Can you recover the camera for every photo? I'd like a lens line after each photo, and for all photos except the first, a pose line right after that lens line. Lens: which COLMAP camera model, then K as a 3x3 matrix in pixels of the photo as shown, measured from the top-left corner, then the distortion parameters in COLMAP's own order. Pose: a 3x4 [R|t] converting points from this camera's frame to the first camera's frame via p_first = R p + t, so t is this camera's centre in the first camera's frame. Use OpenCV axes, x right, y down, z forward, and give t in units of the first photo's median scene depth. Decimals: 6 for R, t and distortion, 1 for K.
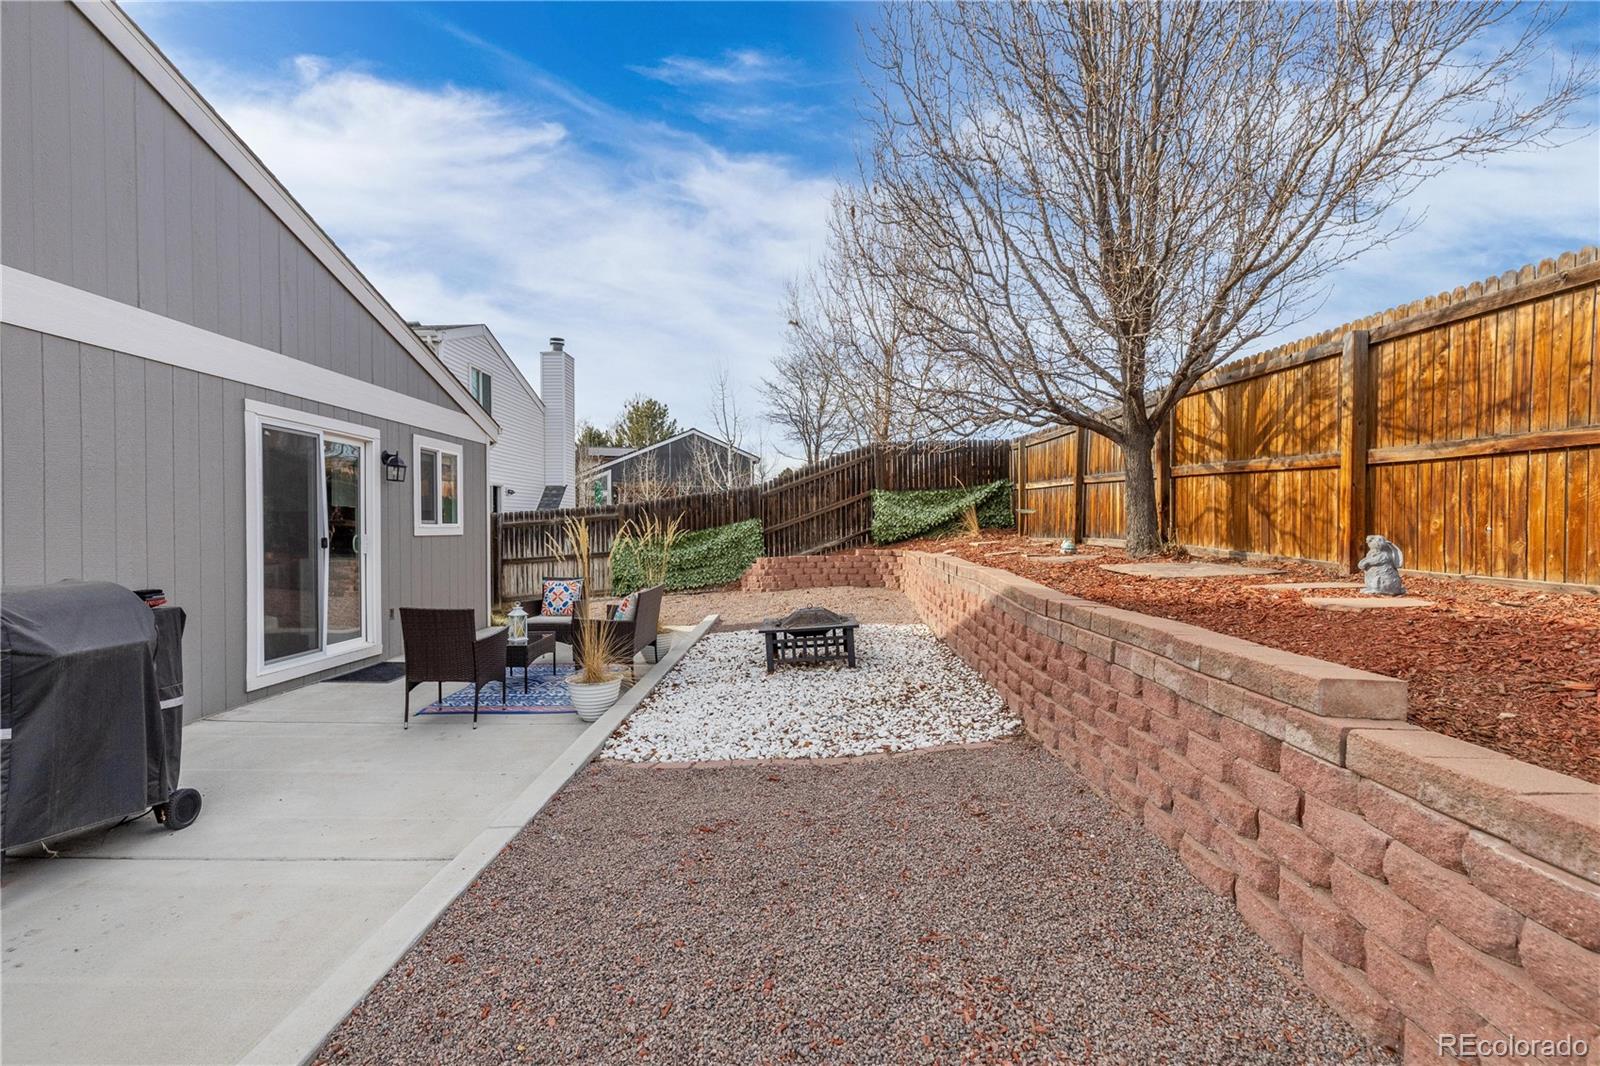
lens RADIAL K [[723.4, 0, 798.4], [0, 723.4, 529.3], [0, 0, 1]] dist [0.009418, -0.000189]
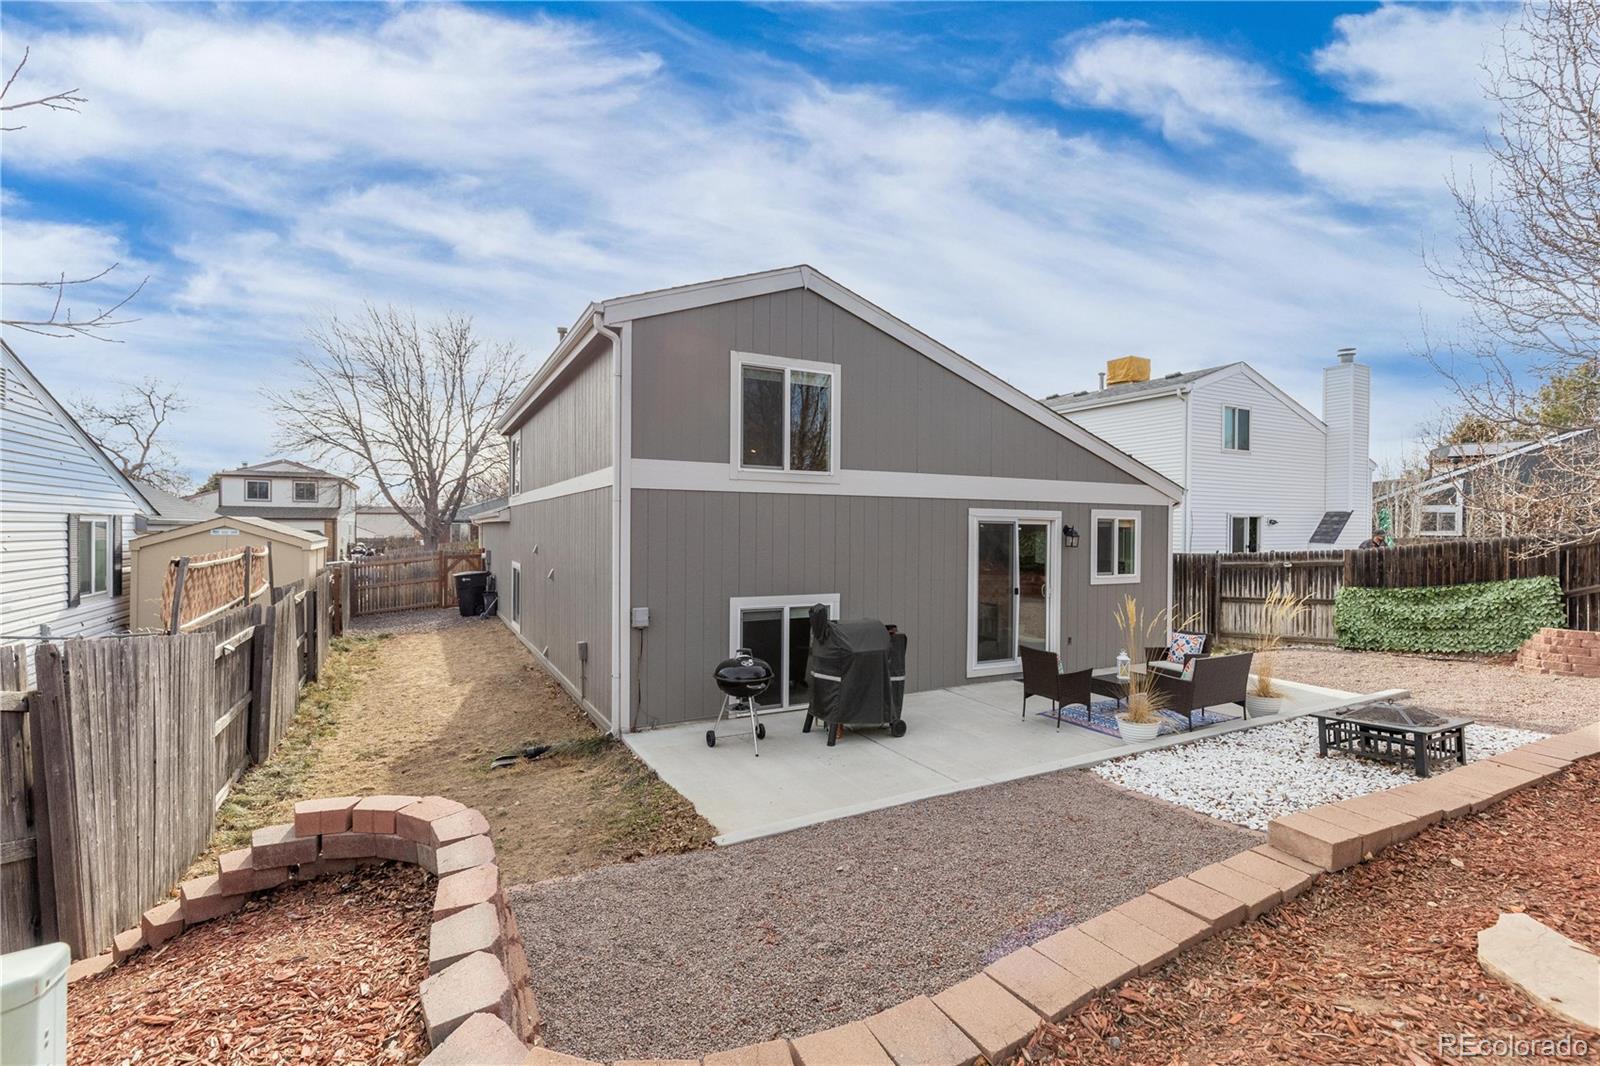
lens RADIAL K [[738.1, 0, 794.7], [0, 738.1, 519.8], [0, 0, 1]] dist [0.006763, -0.000107]
pose [[0.486889, 0.006159, -0.873442, 0.441270], [-0.016465, 0.999862, -0.002128, -0.109160], [0.873309, 0.015417, 0.486923, -0.166961]]
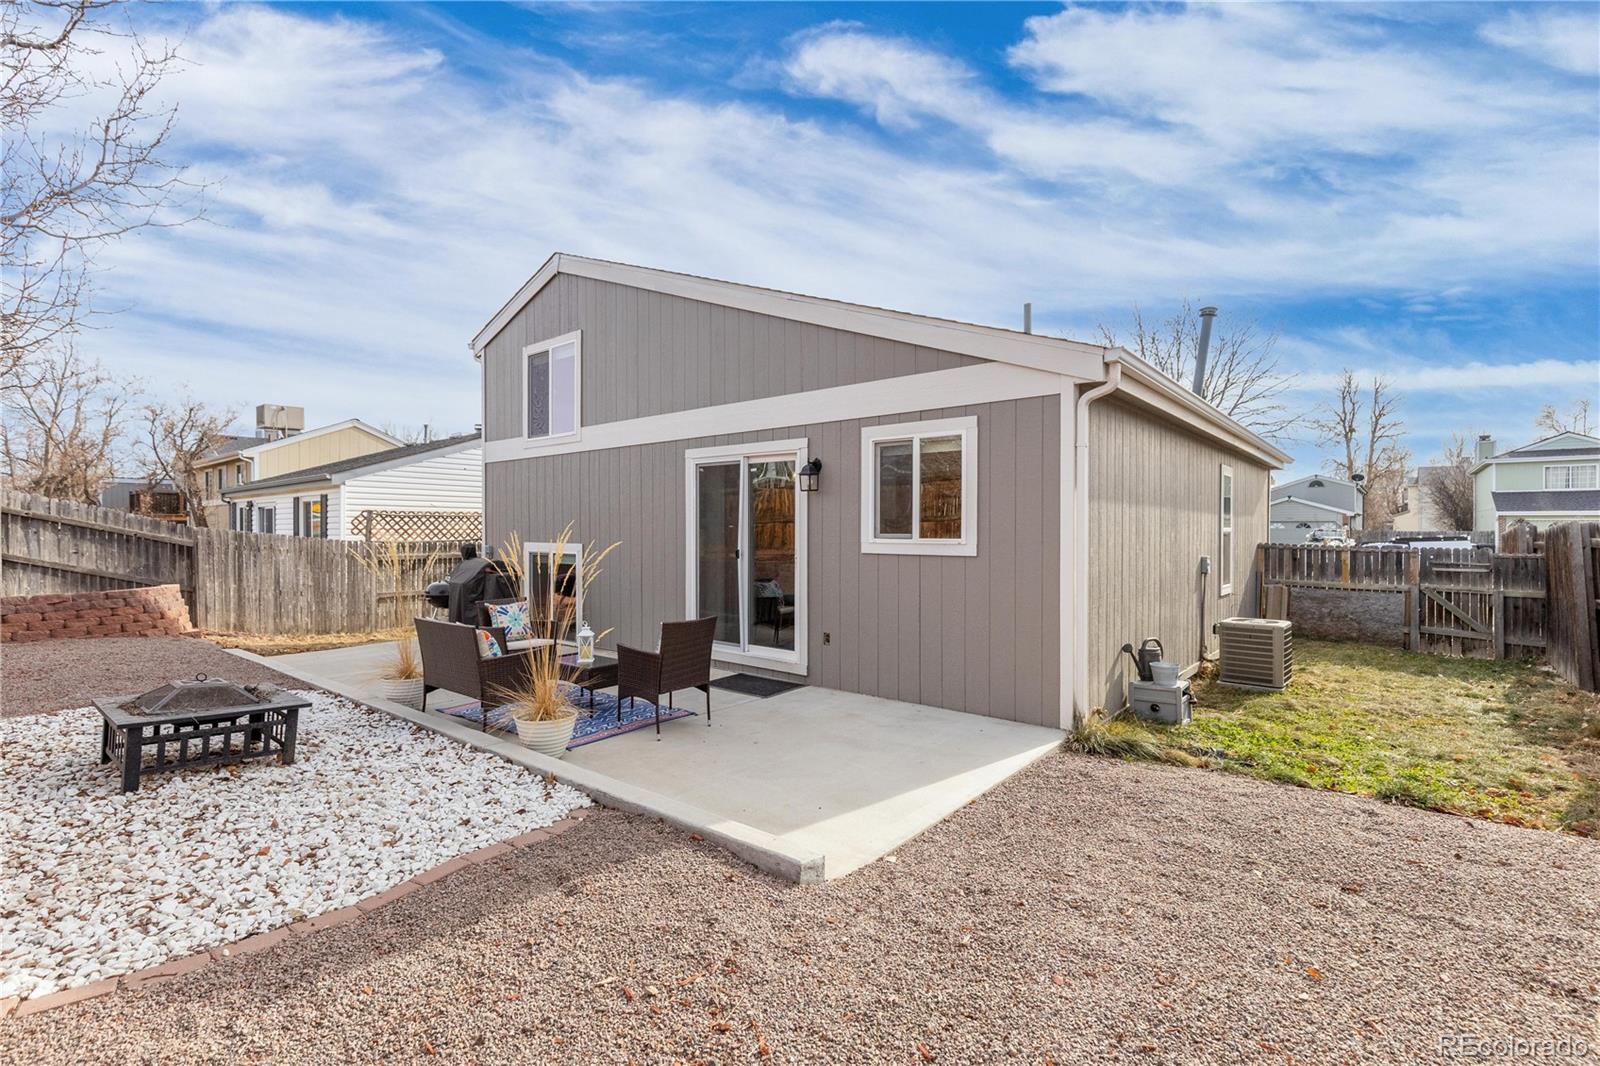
lens RADIAL K [[710.5, 0, 800.0], [0, 710.5, 533.0], [0, 0, 1]] dist [0.002194, 0.000099]
pose [[-0.629968, 0.014132, -0.776492, 0.148082], [0.002580, 0.999867, 0.016105, -0.028831], [0.776617, 0.008142, -0.629921, 1.587986]]
